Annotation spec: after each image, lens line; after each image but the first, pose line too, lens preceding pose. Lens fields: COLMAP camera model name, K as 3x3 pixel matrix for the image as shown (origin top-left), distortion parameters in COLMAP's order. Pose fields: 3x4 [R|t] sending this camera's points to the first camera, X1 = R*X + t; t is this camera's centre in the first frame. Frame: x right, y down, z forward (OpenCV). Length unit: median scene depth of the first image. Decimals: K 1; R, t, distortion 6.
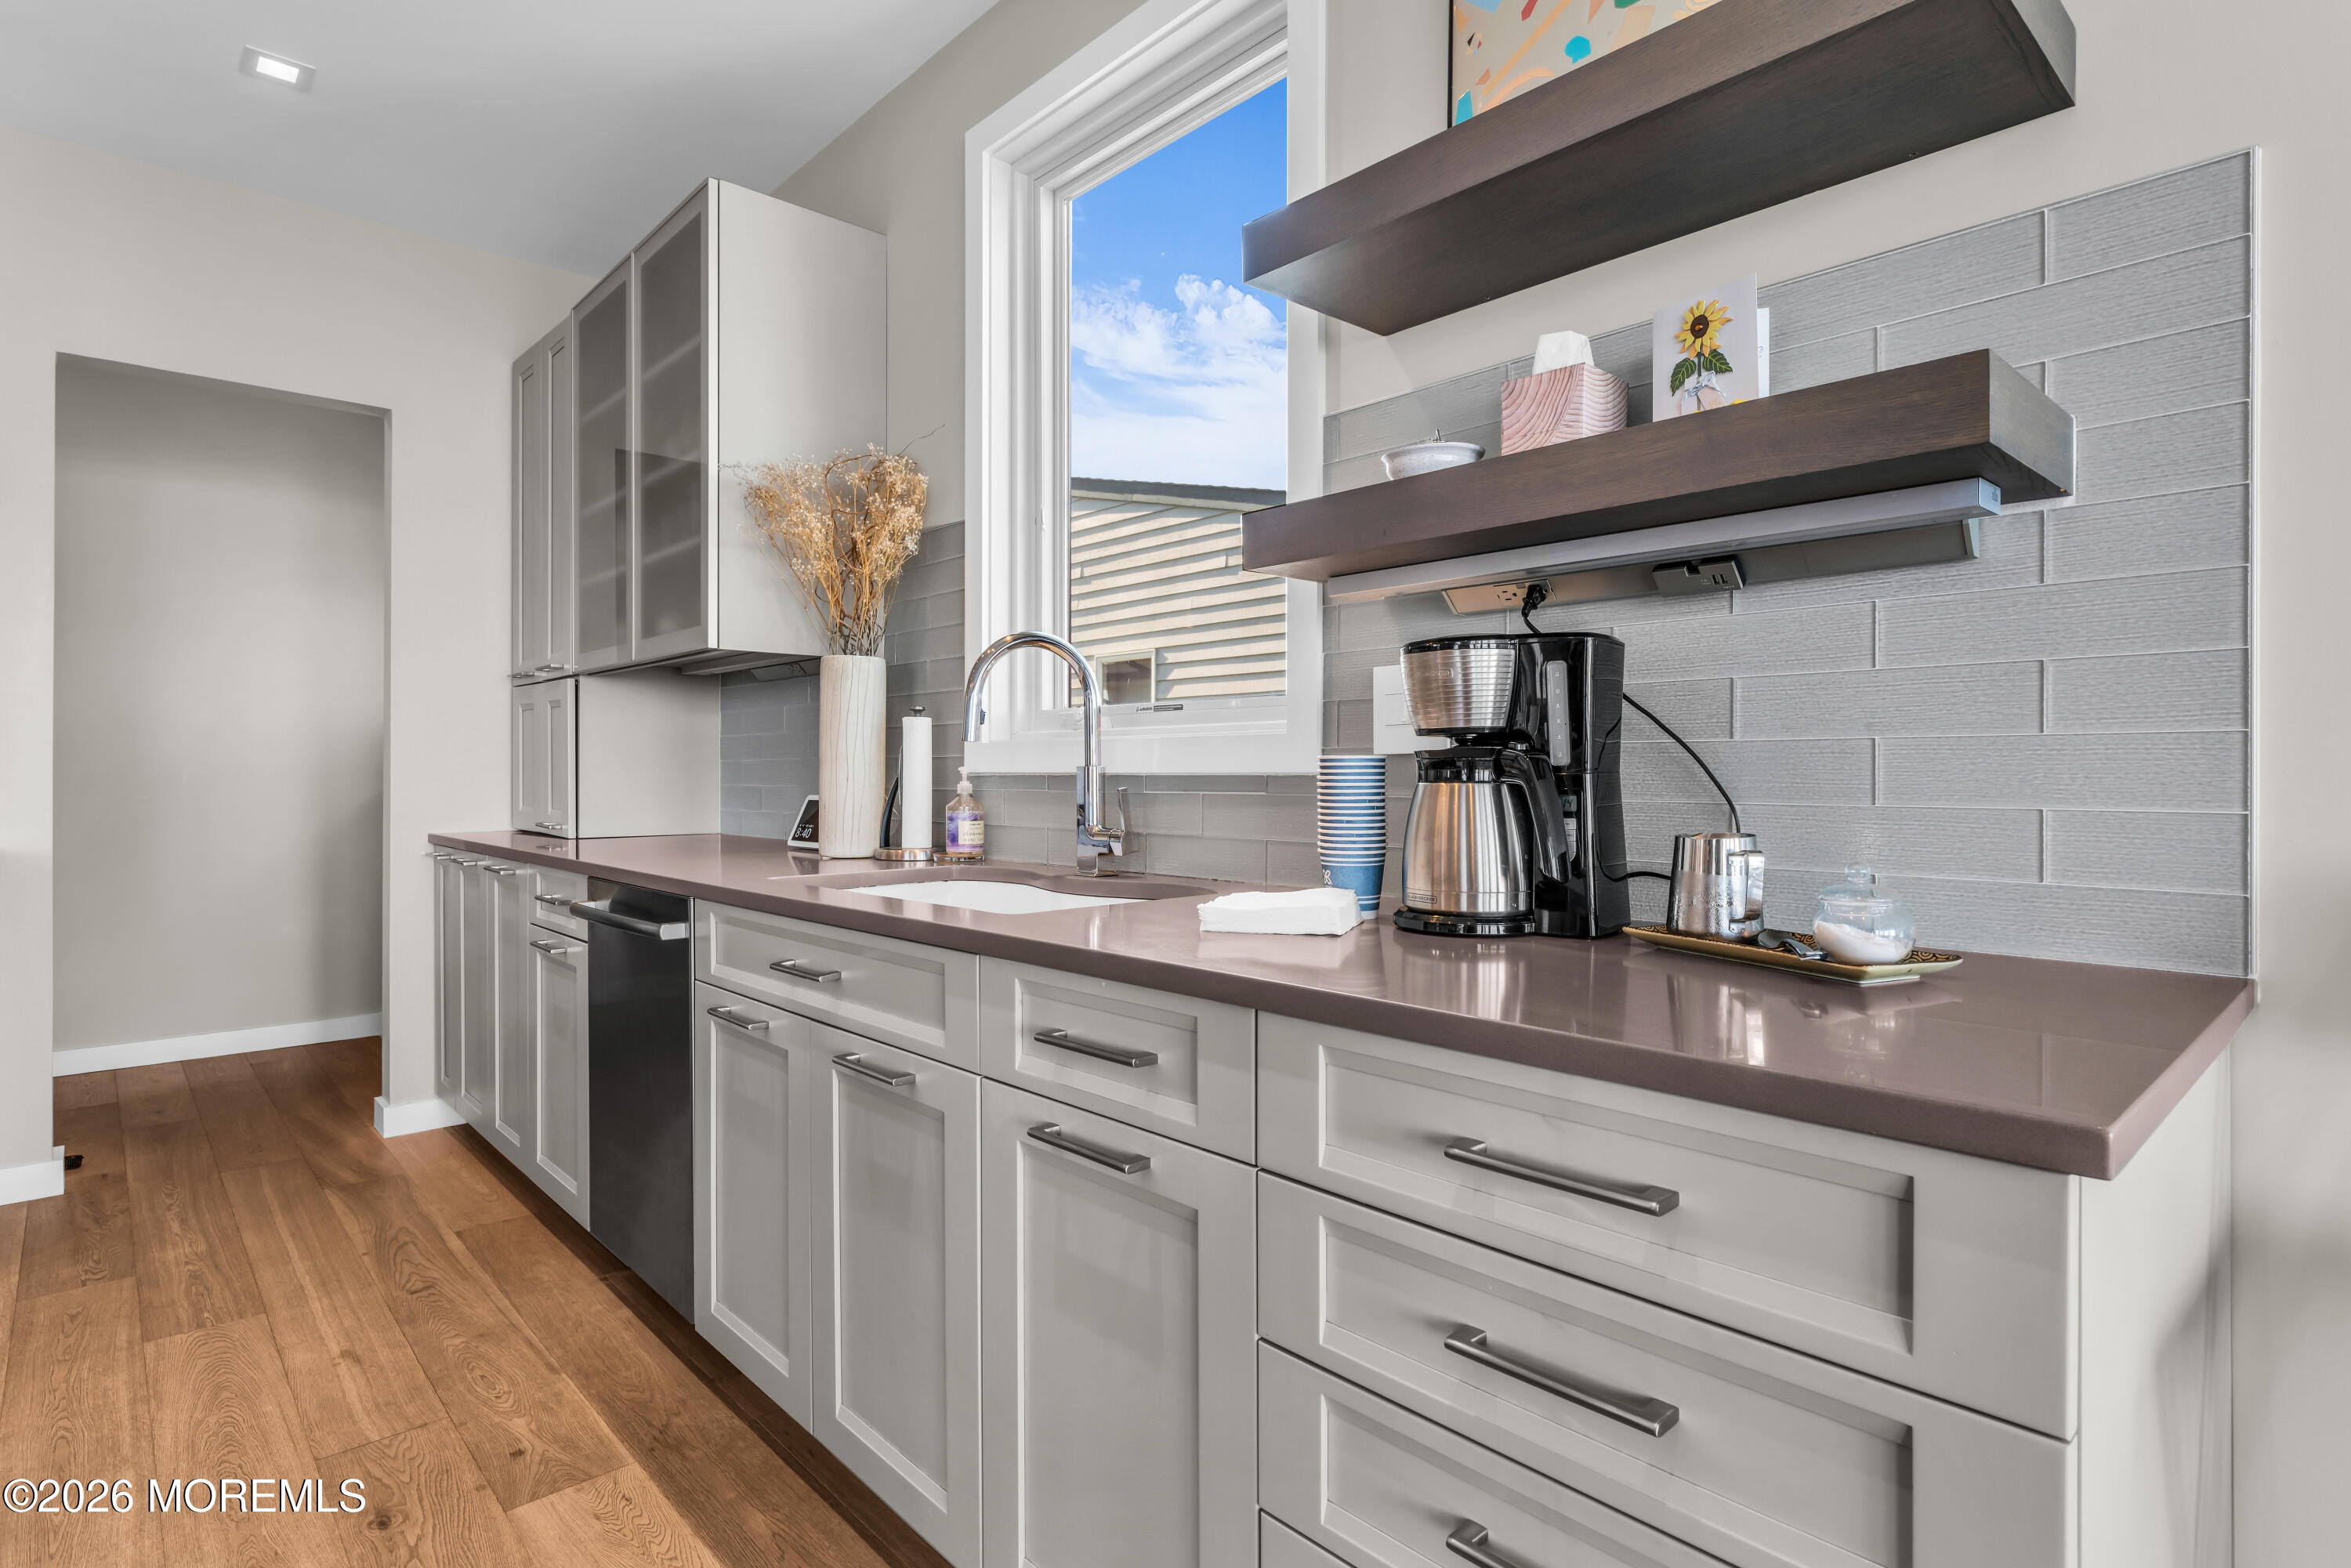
lens RADIAL K [[1183.4, 0, 1177.0], [0, 1183.4, 766.2], [0, 0, 1]] dist [-0.003671, 0.002003]
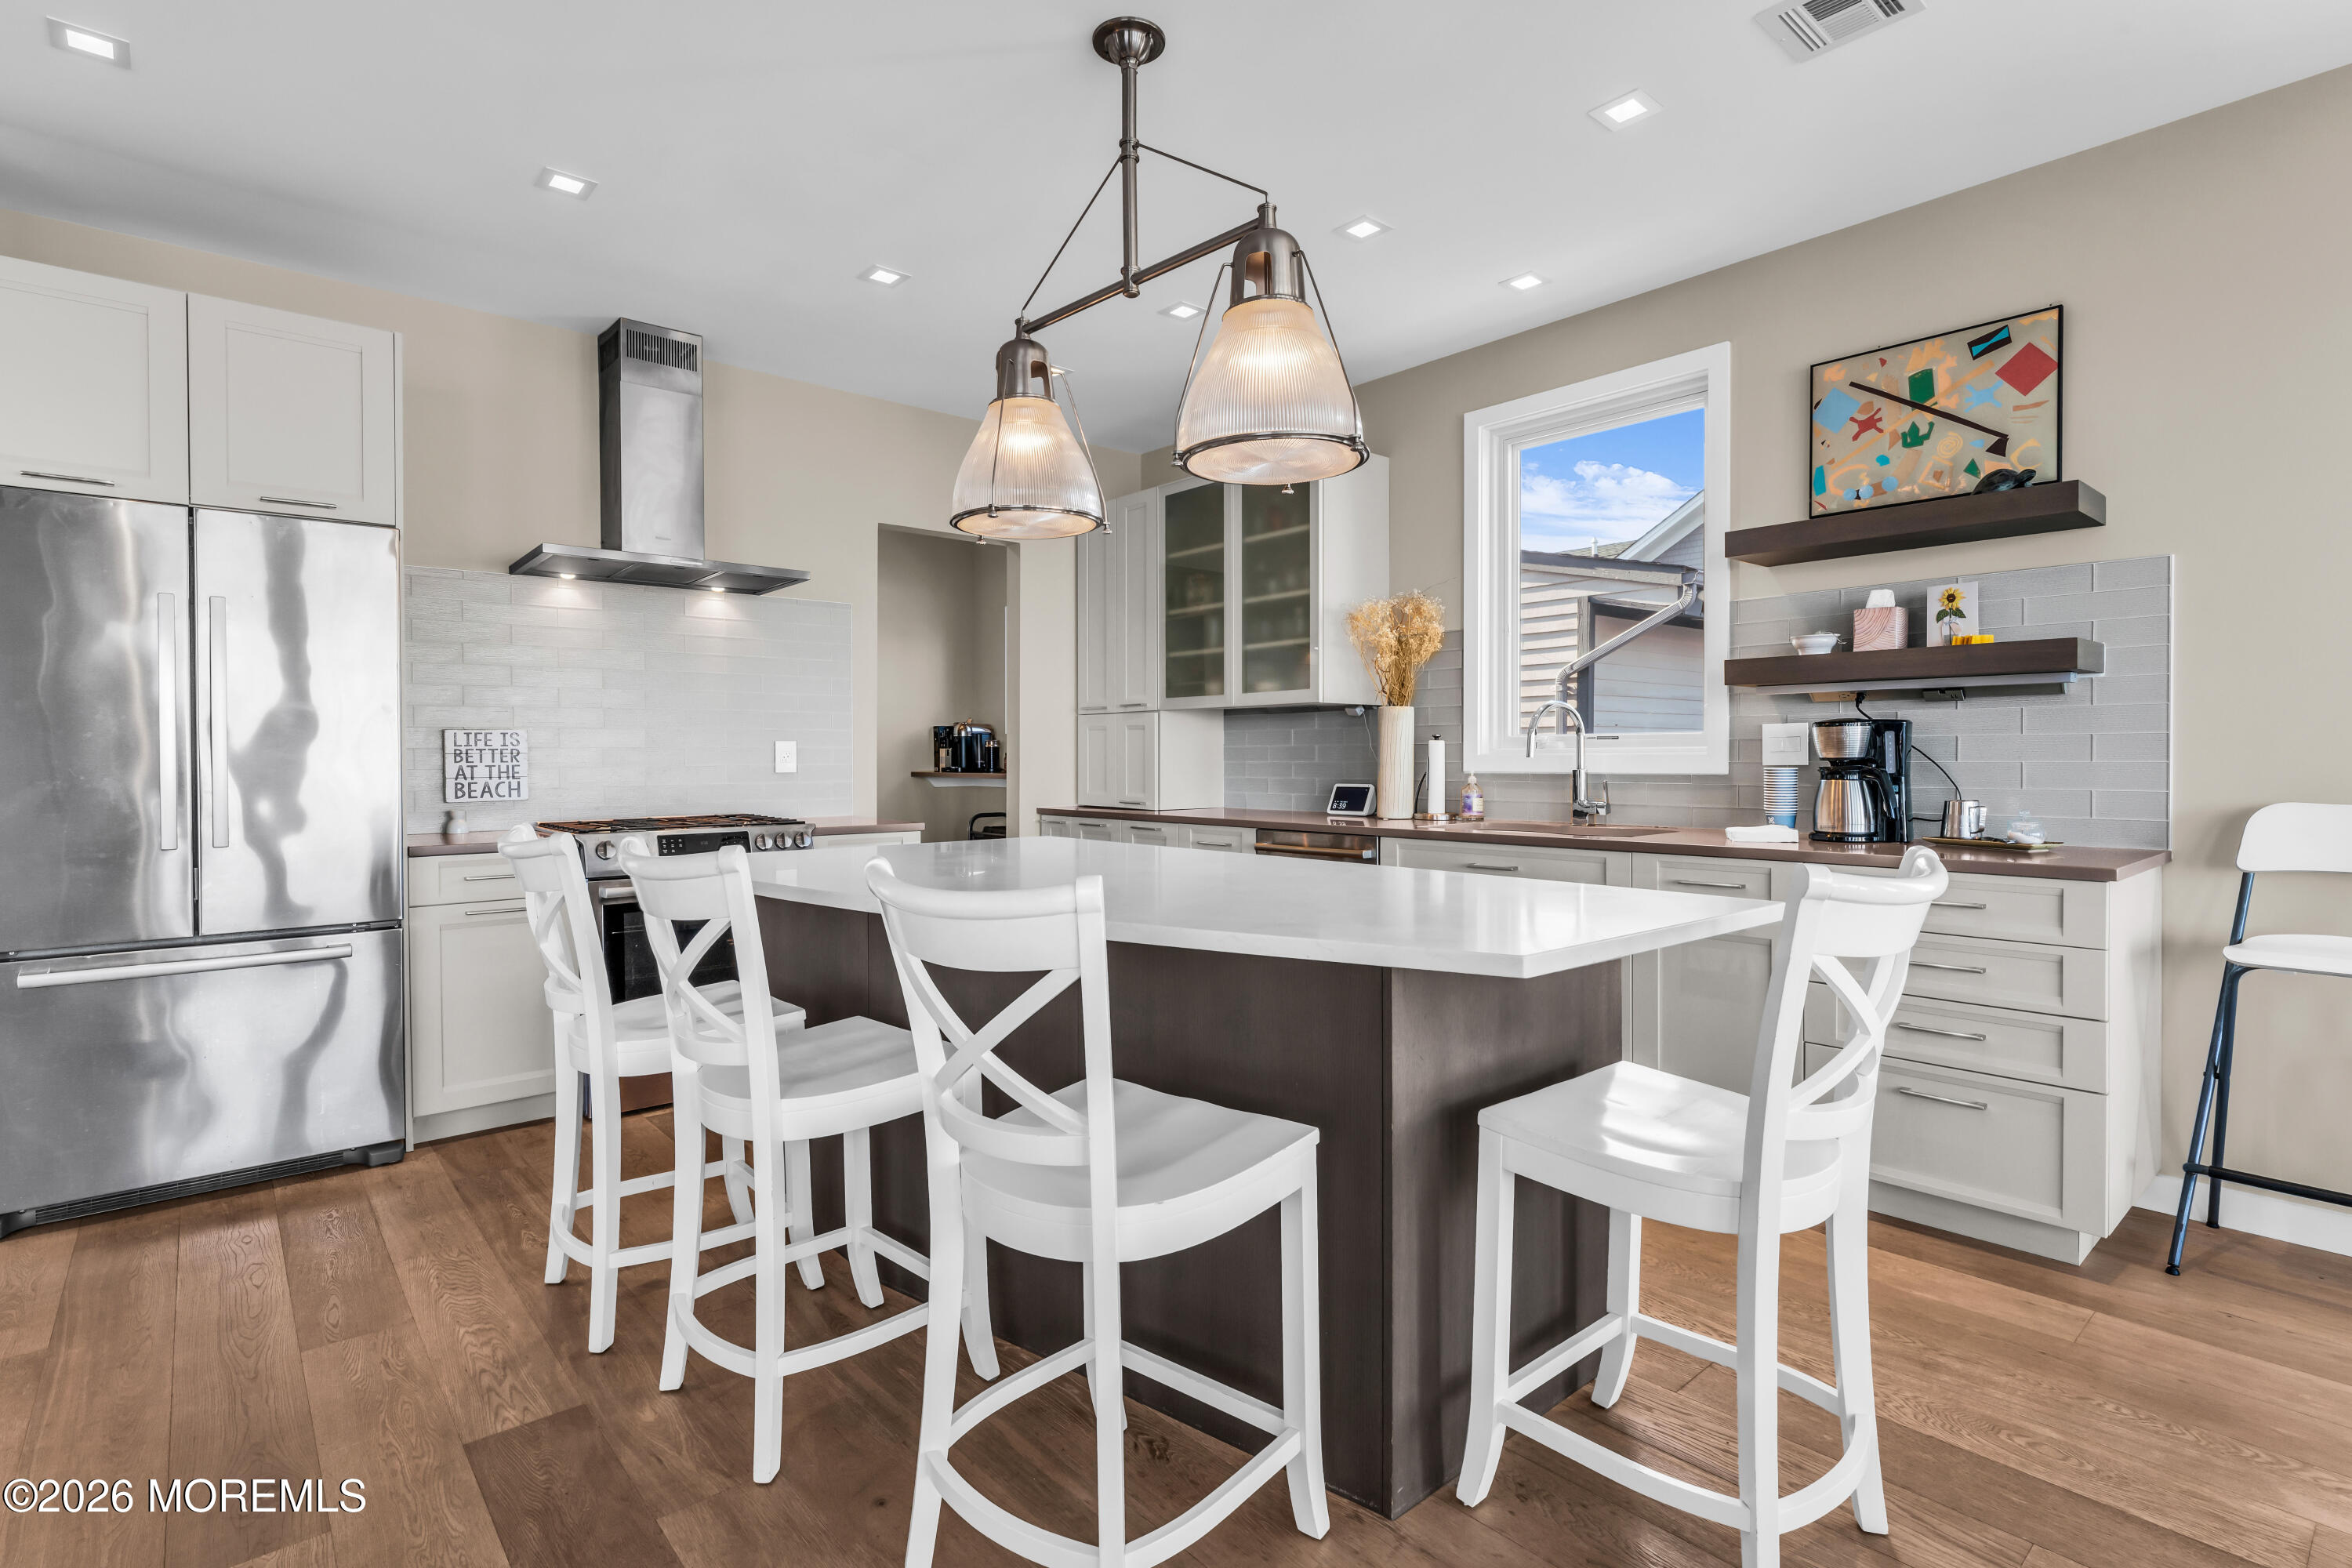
lens RADIAL K [[1124.0, 0, 1172.0], [0, 1124.0, 761.2], [0, 0, 1]] dist [-0.004817, -0.000086]
pose [[0.999439, -0.003088, -0.033346, -1.028593], [0.003343, 0.999965, 0.007608, -0.045500], [0.033321, -0.007715, 0.999415, -1.304163]]
